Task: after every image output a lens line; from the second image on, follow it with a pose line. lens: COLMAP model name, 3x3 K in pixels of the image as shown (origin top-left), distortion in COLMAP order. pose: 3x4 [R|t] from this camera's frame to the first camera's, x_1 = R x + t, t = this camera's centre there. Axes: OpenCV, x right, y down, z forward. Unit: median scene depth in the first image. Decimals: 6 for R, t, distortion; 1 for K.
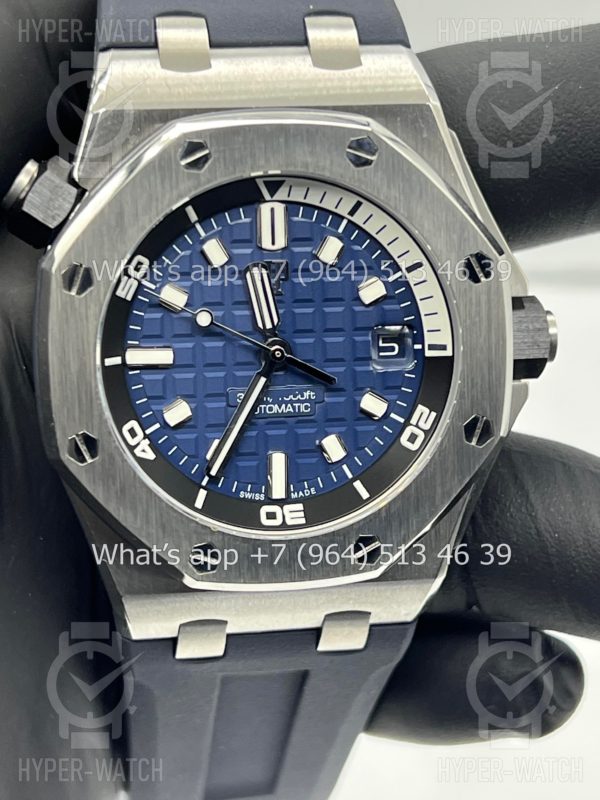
lens RADIAL K [[1850.7, 0, 300.0], [0, 1850.7, 400.0], [0, 0, 1]] dist [0.269958, 0.038691]
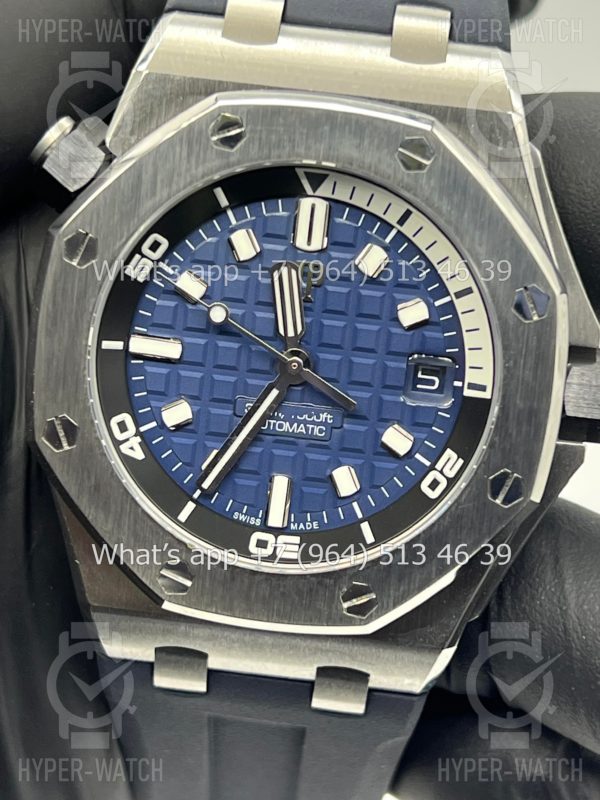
lens RADIAL K [[1850.7, 0, 300.0], [0, 1850.7, 400.0], [0, 0, 1]] dist [0.269958, 0.038691]
pose [[0.970538, 0.154568, -0.184838, 0.157678], [-0.161158, 0.986703, -0.021088, 0.009819], [0.179121, 0.050255, 0.982543, 0.120895]]
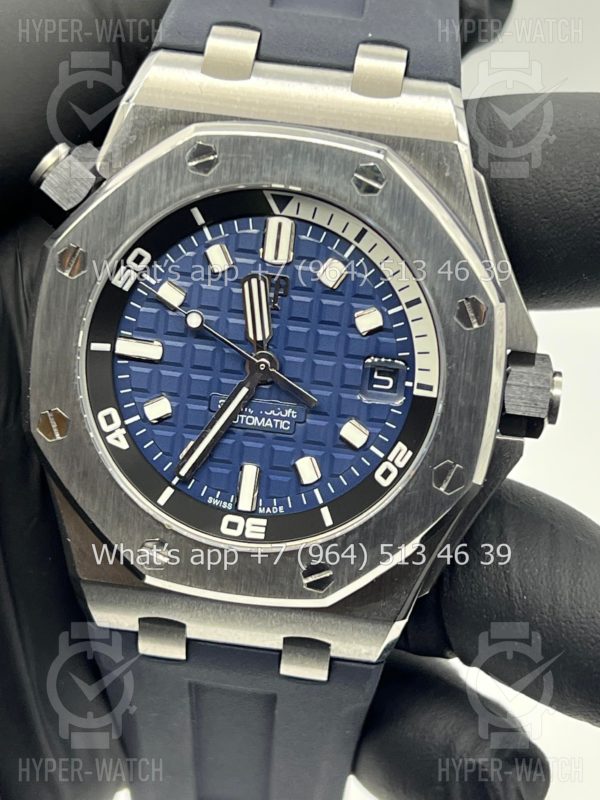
lens RADIAL K [[1850.7, 0, 300.0], [0, 1850.7, 400.0], [0, 0, 1]] dist [0.269958, 0.038691]
pose [[0.963994, 0.162111, -0.210798, 0.220803], [-0.170121, 0.985214, -0.020314, 0.009739], [0.204388, 0.055444, 0.977319, 0.024483]]
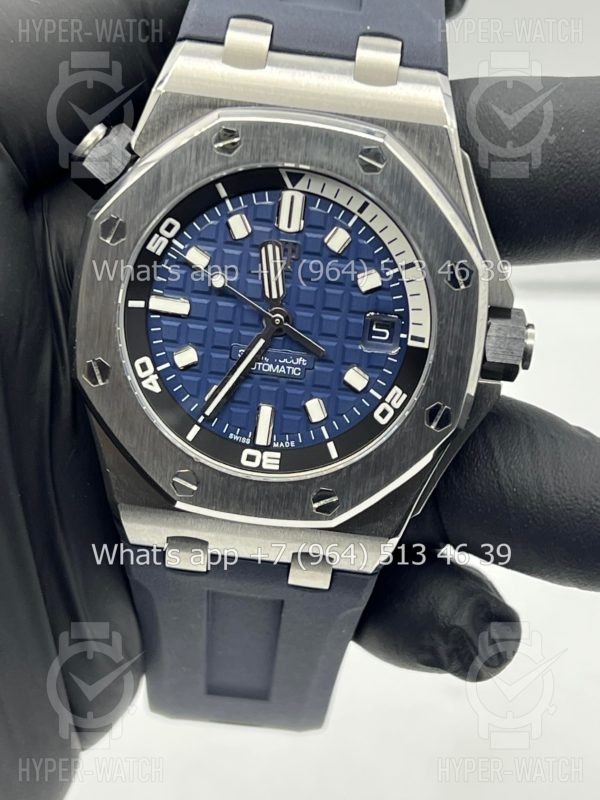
lens RADIAL K [[1850.7, 0, 300.0], [0, 1850.7, 400.0], [0, 0, 1]] dist [0.269958, 0.038691]
pose [[0.971506, 0.171203, -0.163910, 0.198939], [-0.168726, 0.985236, 0.029024, -0.012326], [0.166459, -0.000541, 0.986048, -0.139238]]
